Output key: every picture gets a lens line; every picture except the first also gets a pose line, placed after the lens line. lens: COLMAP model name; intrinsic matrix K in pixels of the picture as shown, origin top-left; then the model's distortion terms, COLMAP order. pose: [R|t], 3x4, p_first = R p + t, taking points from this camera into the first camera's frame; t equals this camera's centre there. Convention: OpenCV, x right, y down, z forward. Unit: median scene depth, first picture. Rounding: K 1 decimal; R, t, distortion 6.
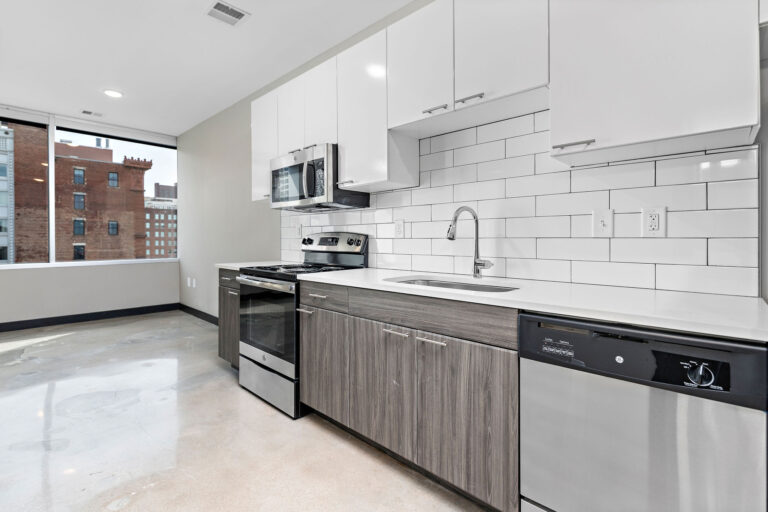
lens RADIAL K [[364.2, 0, 370.1], [0, 364.2, 243.3], [0, 0, 1]] dist [0.042873, -0.000014]
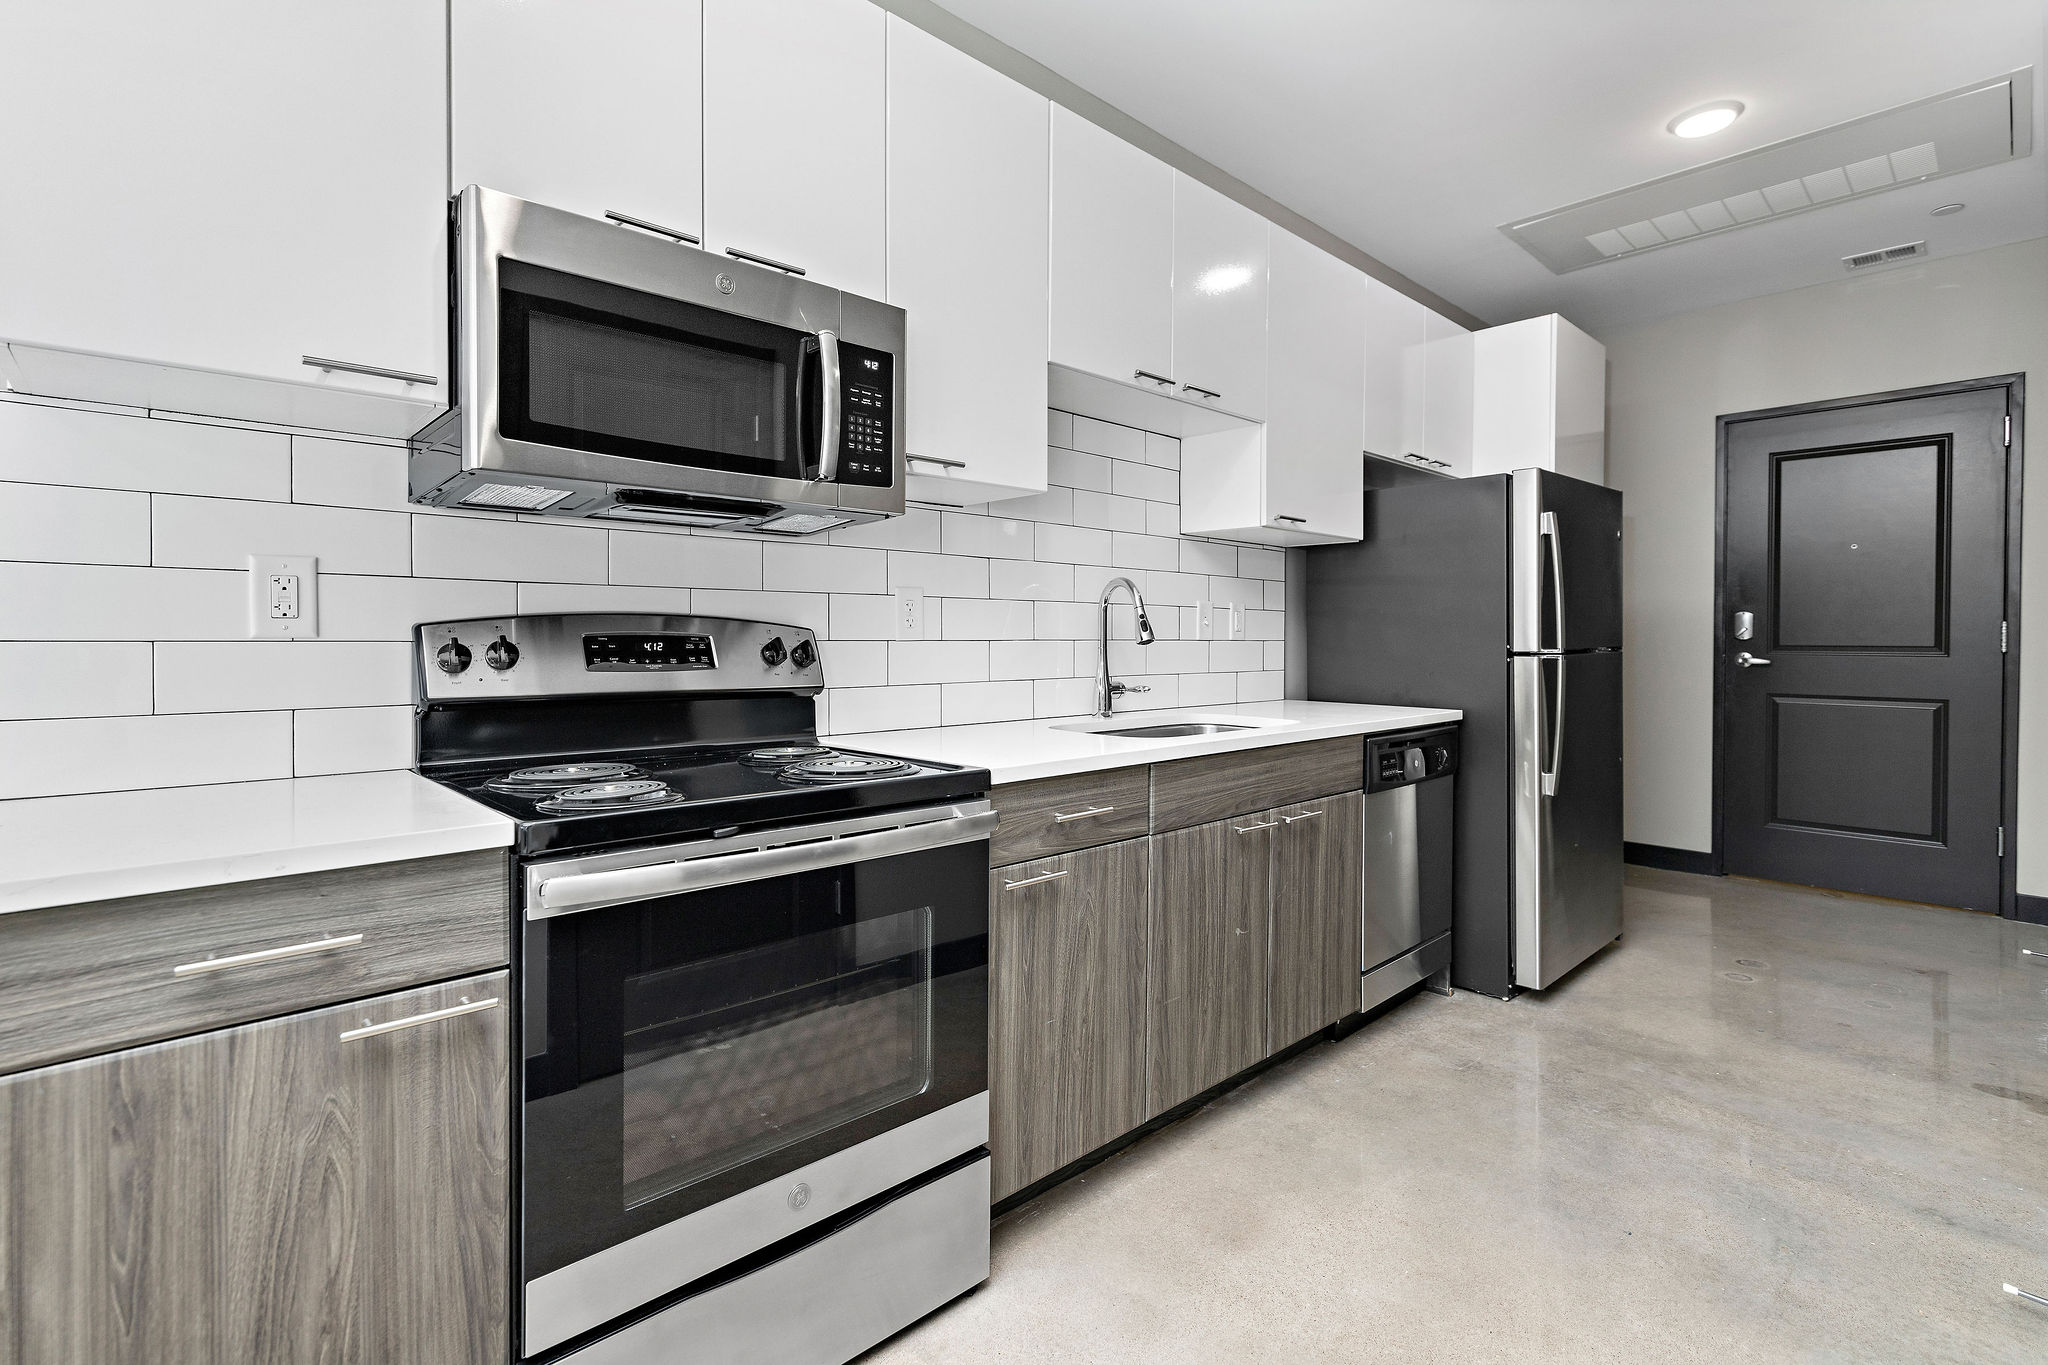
lens RADIAL K [[971.1, 0, 987.0], [0, 971.1, 648.5], [0, 0, 1]] dist [0.042873, -0.000014]
pose [[0.050630, -0.007252, 0.998691, -1.150987], [0.008982, 0.999937, 0.006806, -0.015845], [-0.998677, 0.008625, 0.050692, 1.150373]]
